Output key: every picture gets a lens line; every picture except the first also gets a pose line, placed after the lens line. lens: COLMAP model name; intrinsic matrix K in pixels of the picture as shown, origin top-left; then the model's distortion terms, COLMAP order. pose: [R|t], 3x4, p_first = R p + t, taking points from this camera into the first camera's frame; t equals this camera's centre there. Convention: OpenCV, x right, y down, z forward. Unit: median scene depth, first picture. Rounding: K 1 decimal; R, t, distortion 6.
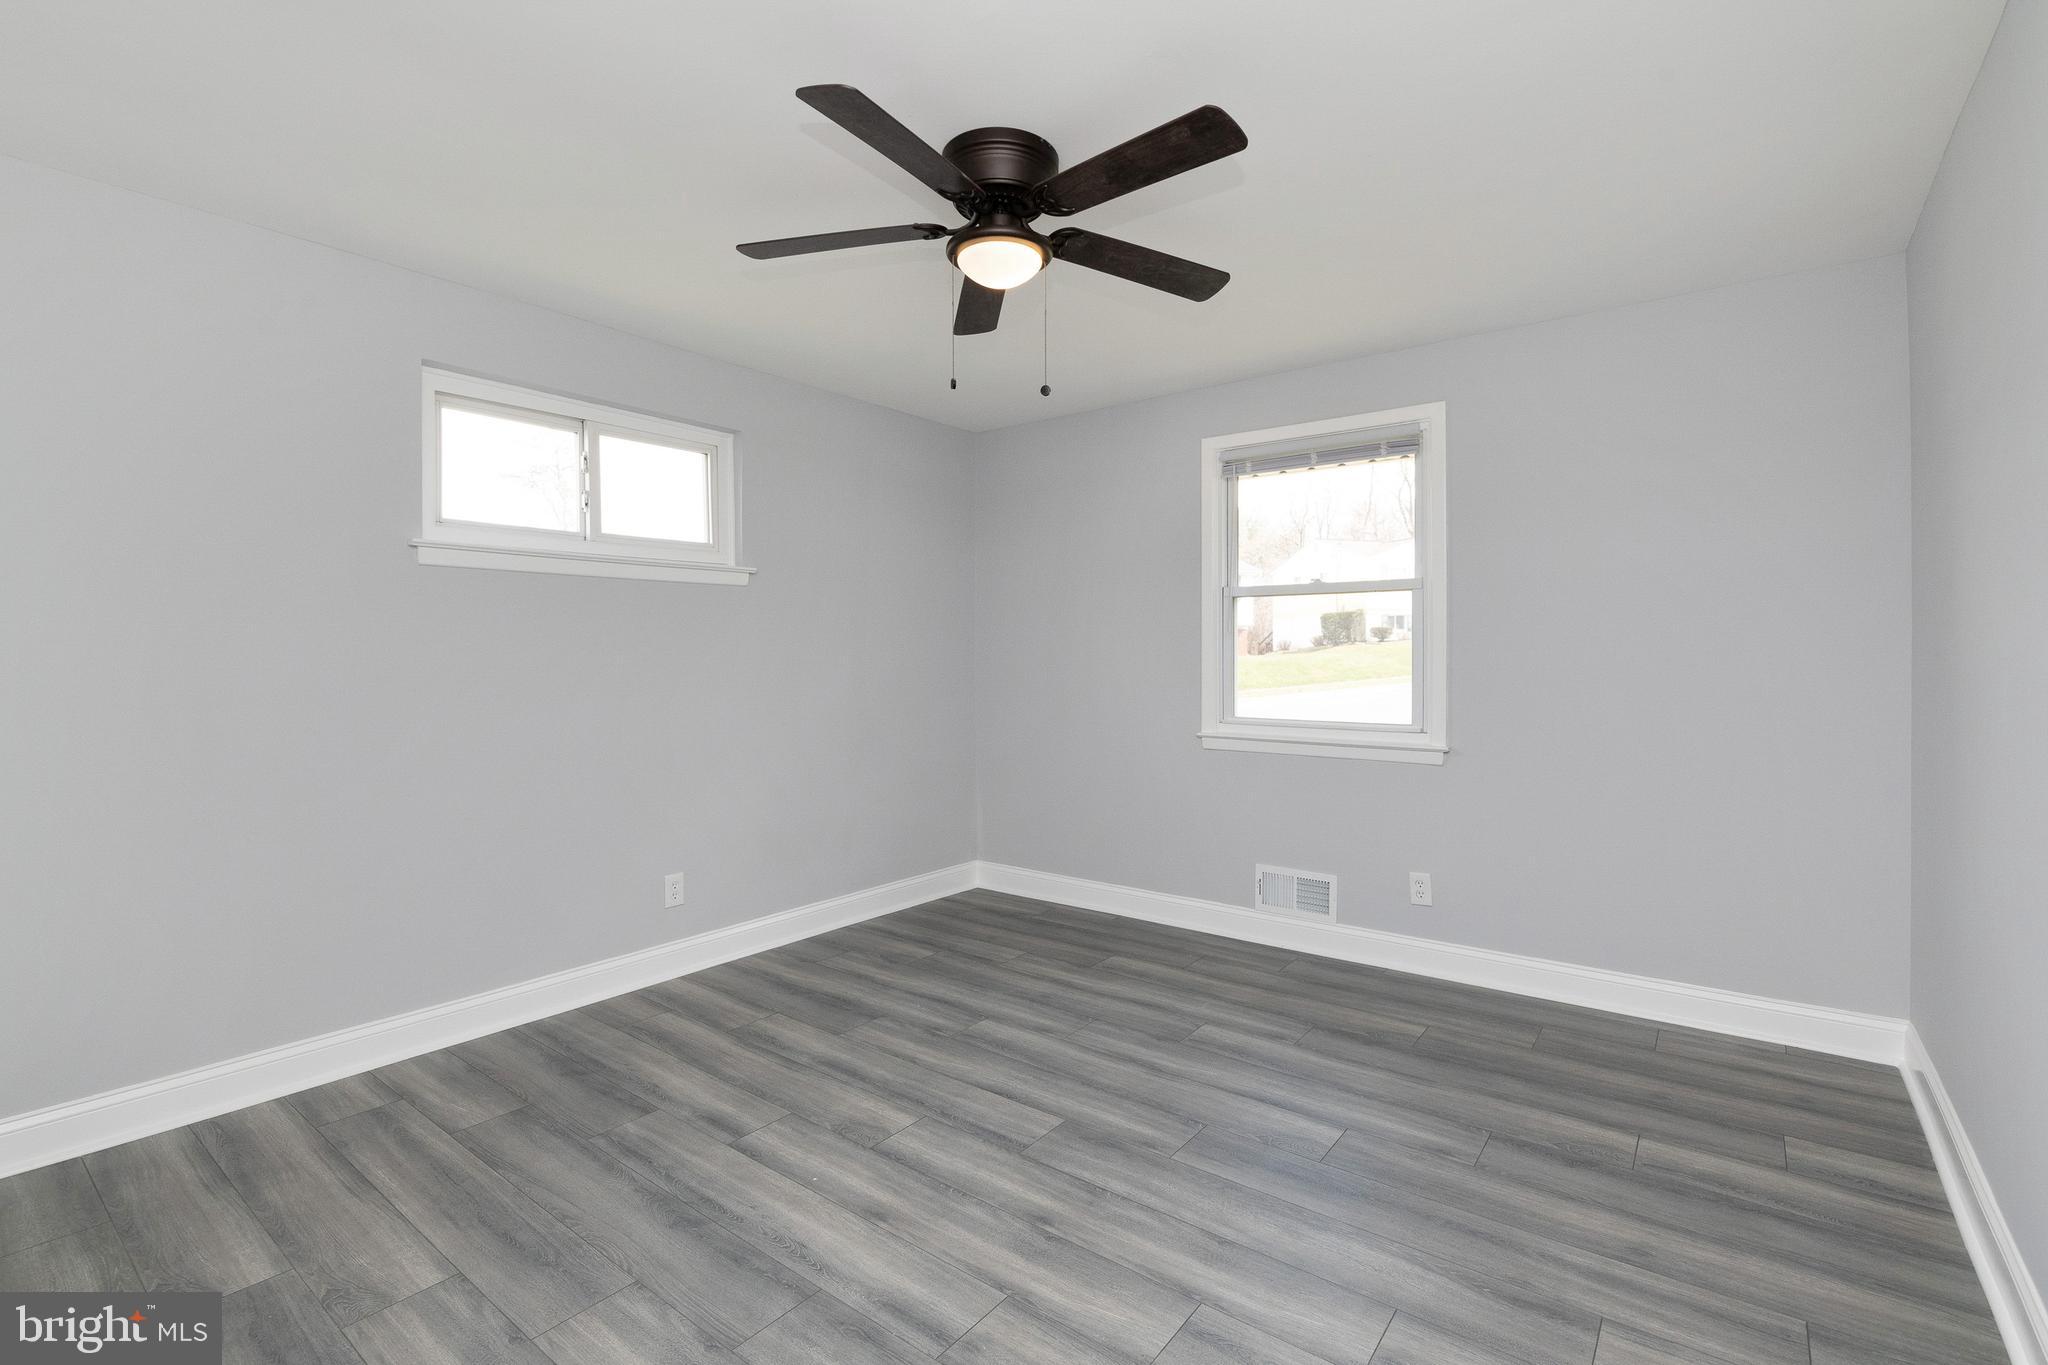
lens RADIAL K [[892.0, 0, 1031.1], [0, 892.0, 661.6], [0, 0, 1]] dist [0.001716, -0.000644]
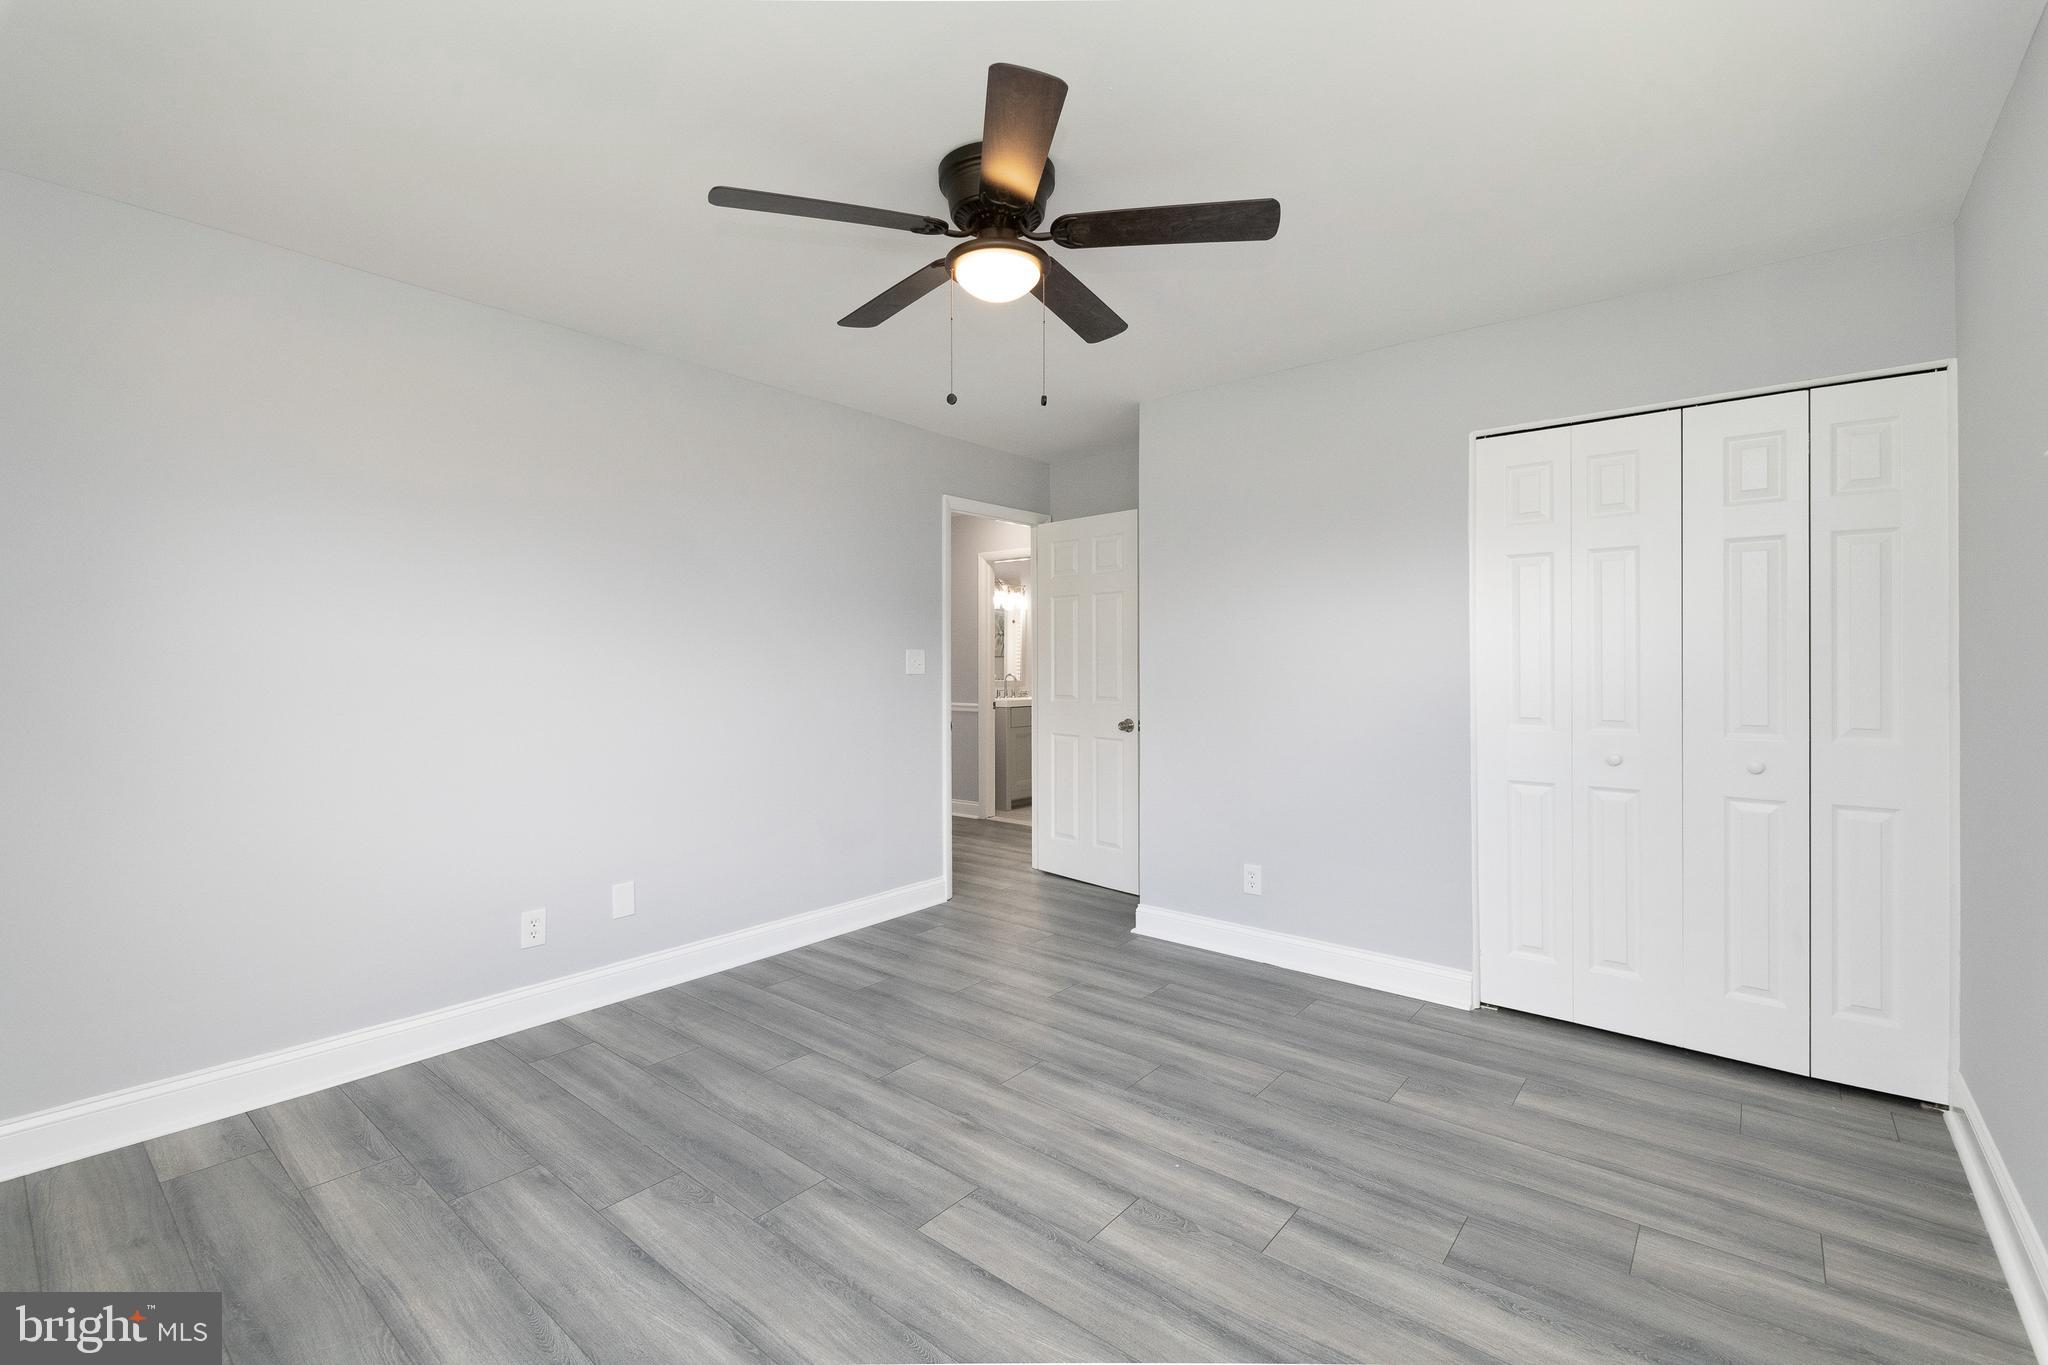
lens RADIAL K [[892.0, 0, 1031.1], [0, 892.0, 661.6], [0, 0, 1]] dist [0.001716, -0.000644]
pose [[-0.999302, 0.002978, 0.037239, -0.109926], [0.003007, 0.999995, 0.000718, -0.013155], [-0.037236, 0.000829, -0.999306, 2.025597]]
